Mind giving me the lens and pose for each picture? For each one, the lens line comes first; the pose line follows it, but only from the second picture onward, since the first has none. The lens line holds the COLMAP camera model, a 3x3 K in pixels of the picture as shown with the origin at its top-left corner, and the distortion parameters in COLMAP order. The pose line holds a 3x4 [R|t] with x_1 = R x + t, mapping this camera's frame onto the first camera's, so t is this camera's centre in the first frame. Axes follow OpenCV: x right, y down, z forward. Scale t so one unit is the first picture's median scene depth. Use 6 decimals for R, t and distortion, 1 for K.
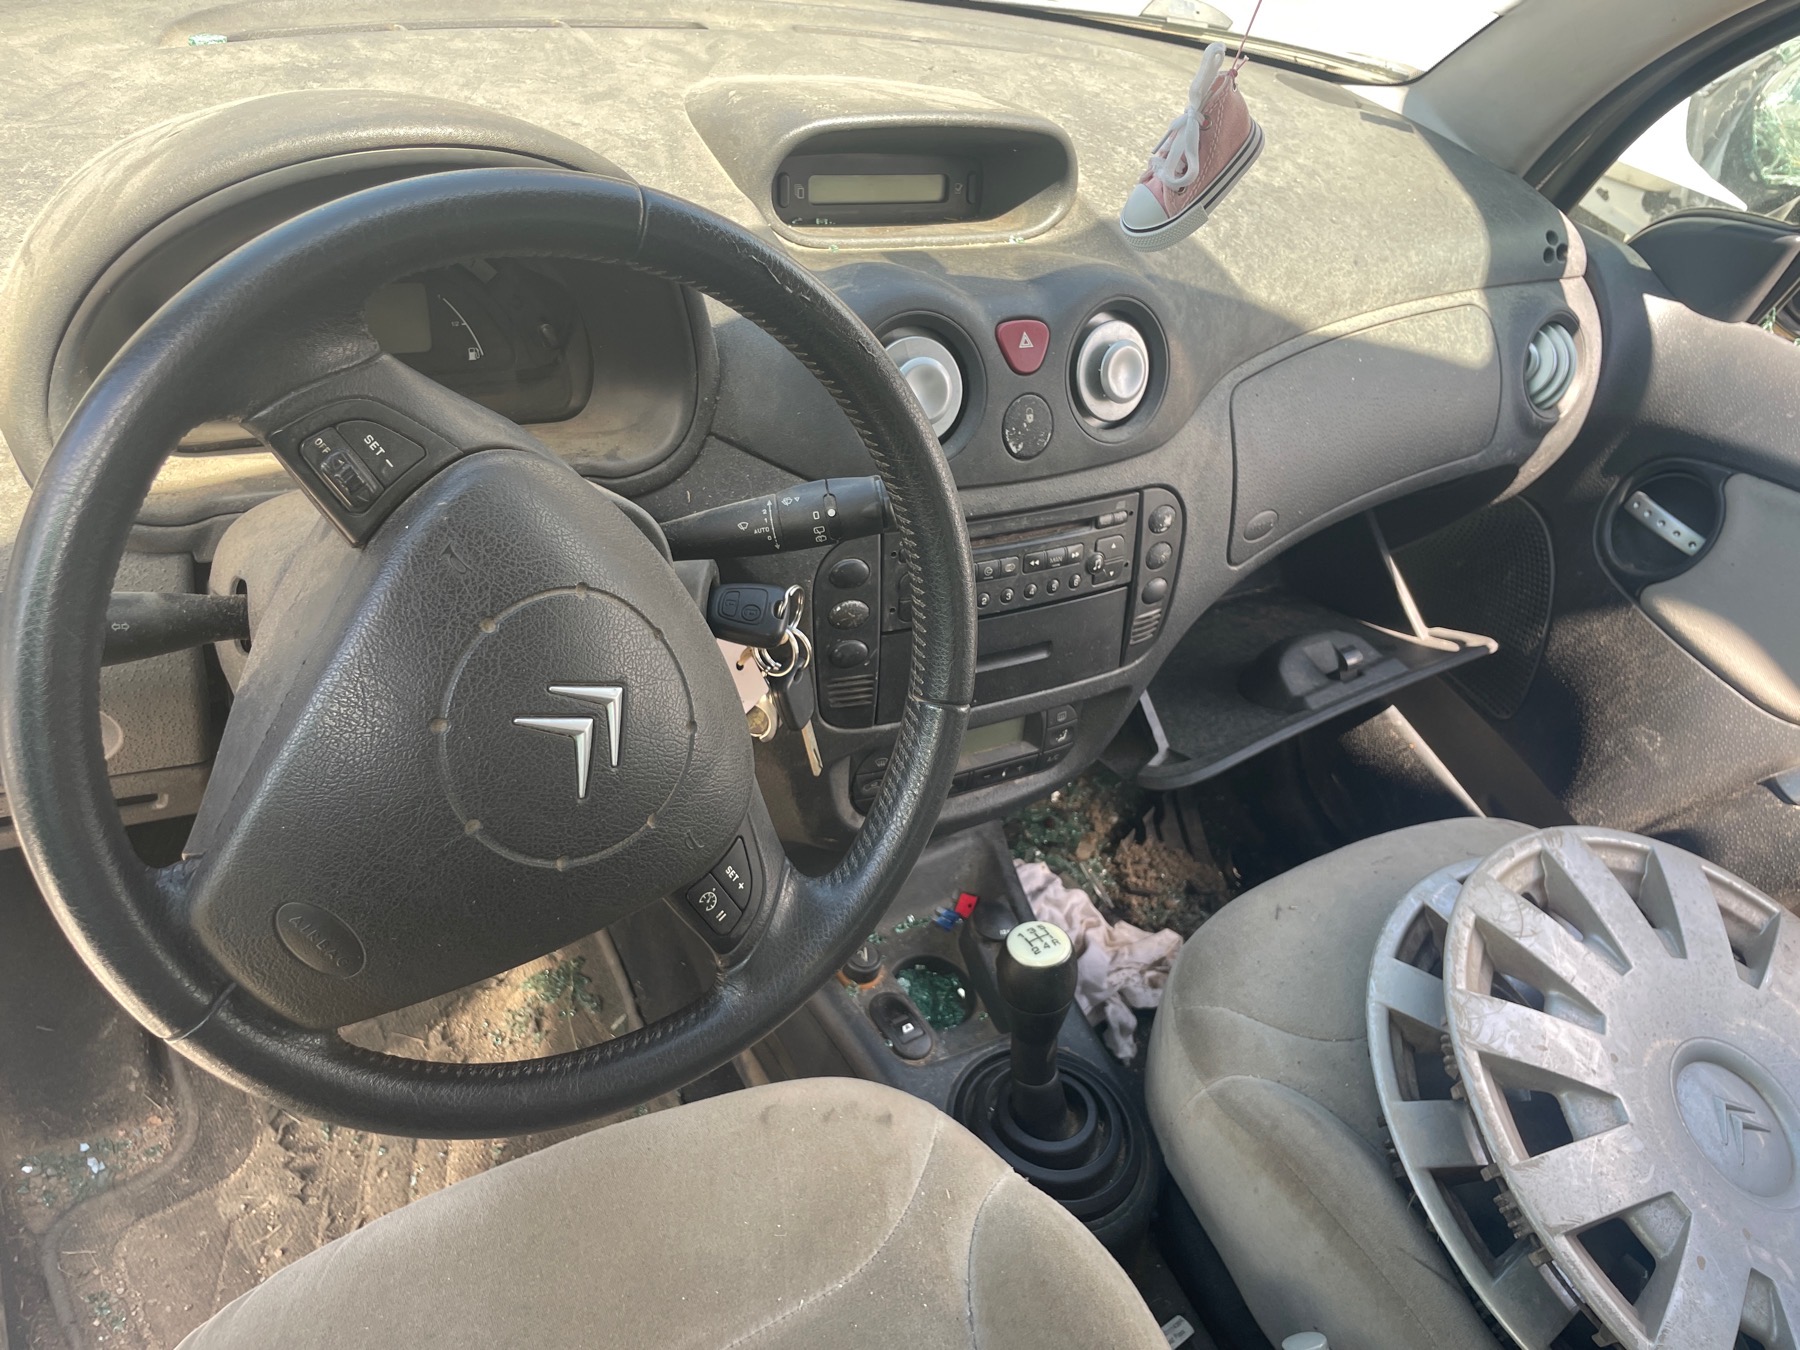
lens RADIAL K [[1364.8, 0, 901.8], [0, 1364.8, 677.3], [0, 0, 1]] dist [0.086593, -0.118363]
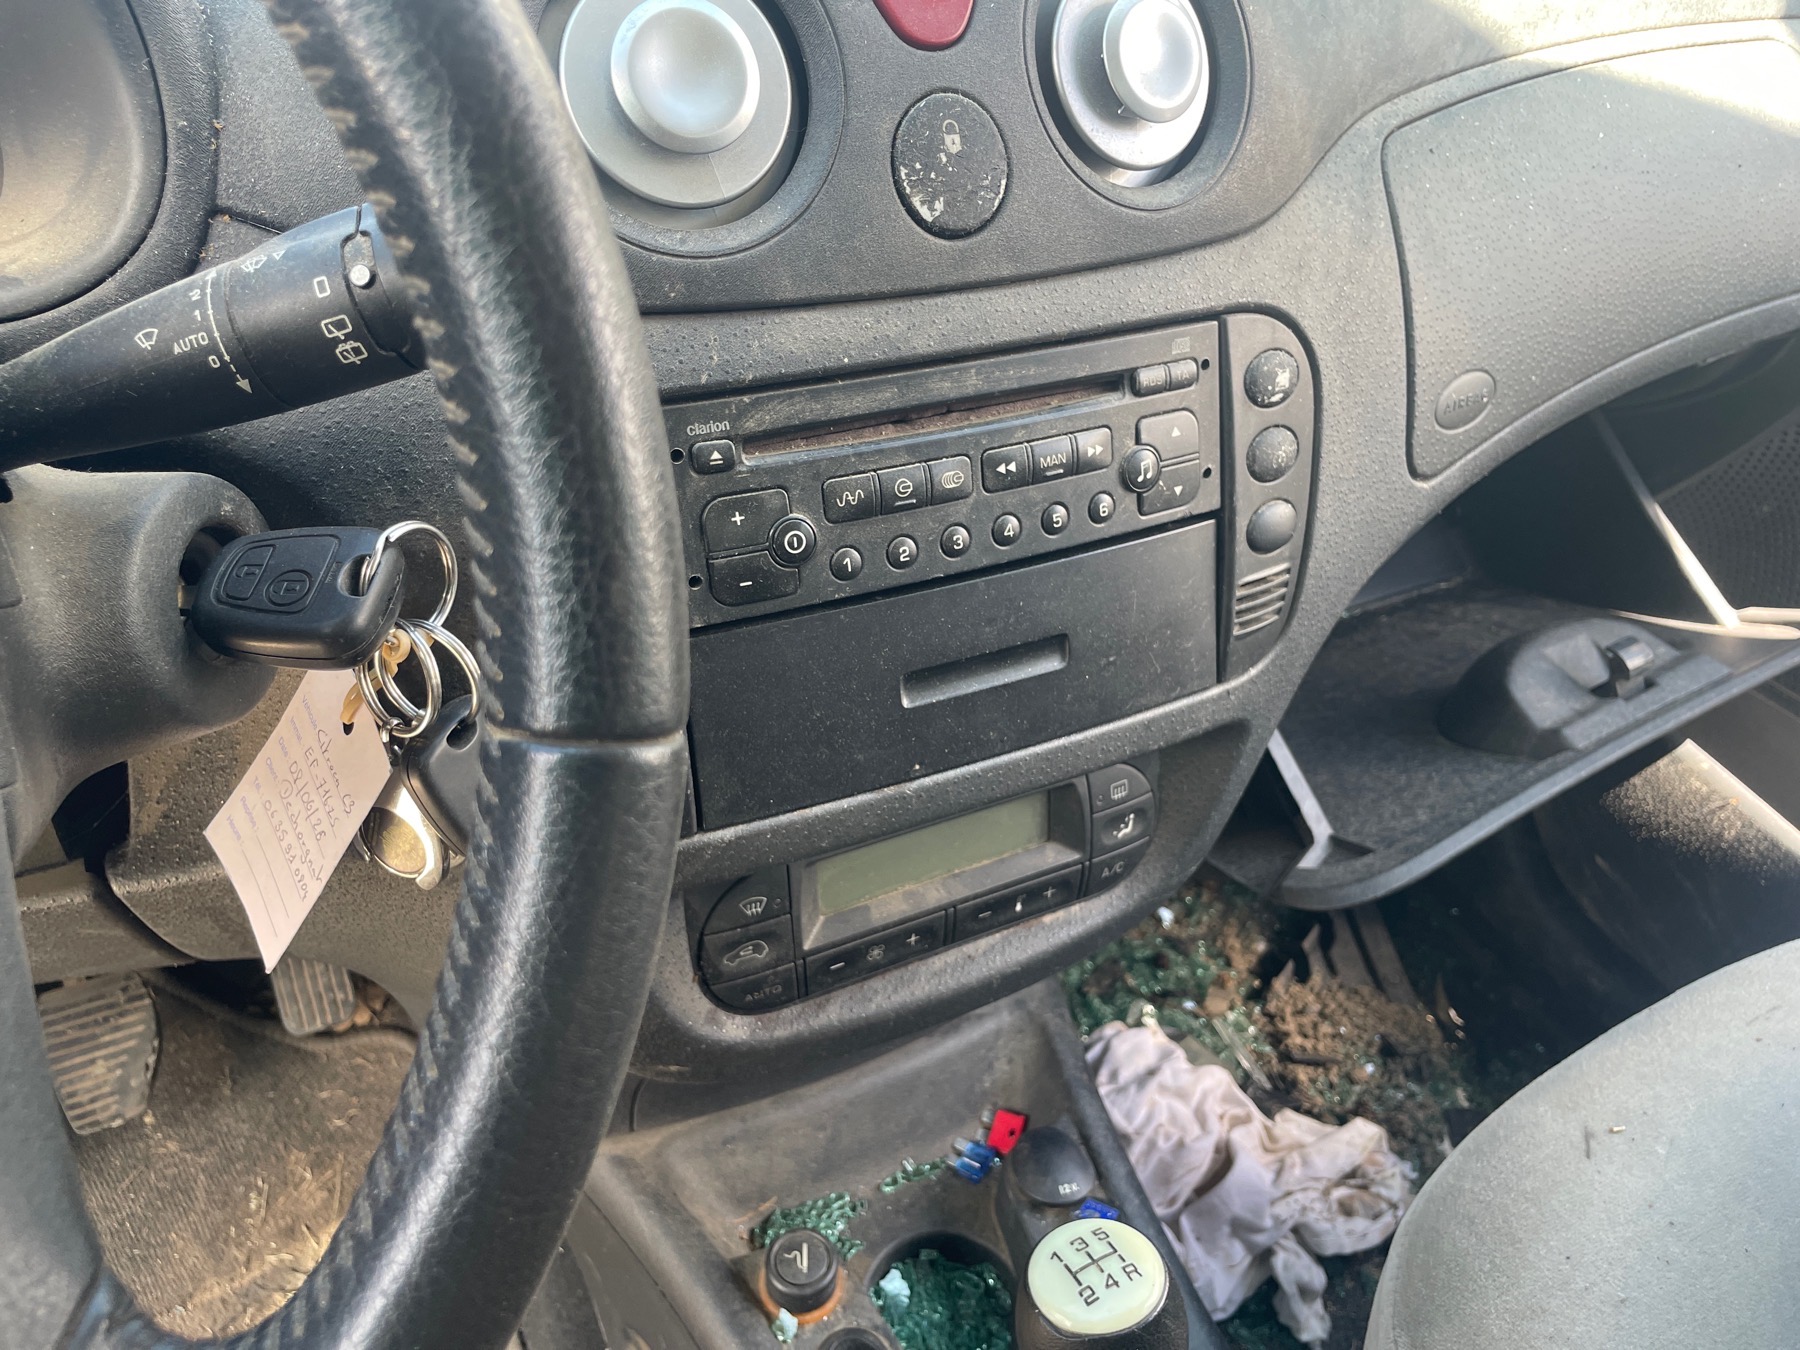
lens RADIAL K [[1379.0, 0, 900.0], [0, 1379.0, 675.0], [0, 0, 1]] dist [0.061756, -0.098778]
pose [[0.991579, -0.087931, -0.095074, 0.074053], [0.079716, 0.993013, -0.087008, 0.020595], [0.102061, 0.078696, 0.991660, 0.386593]]
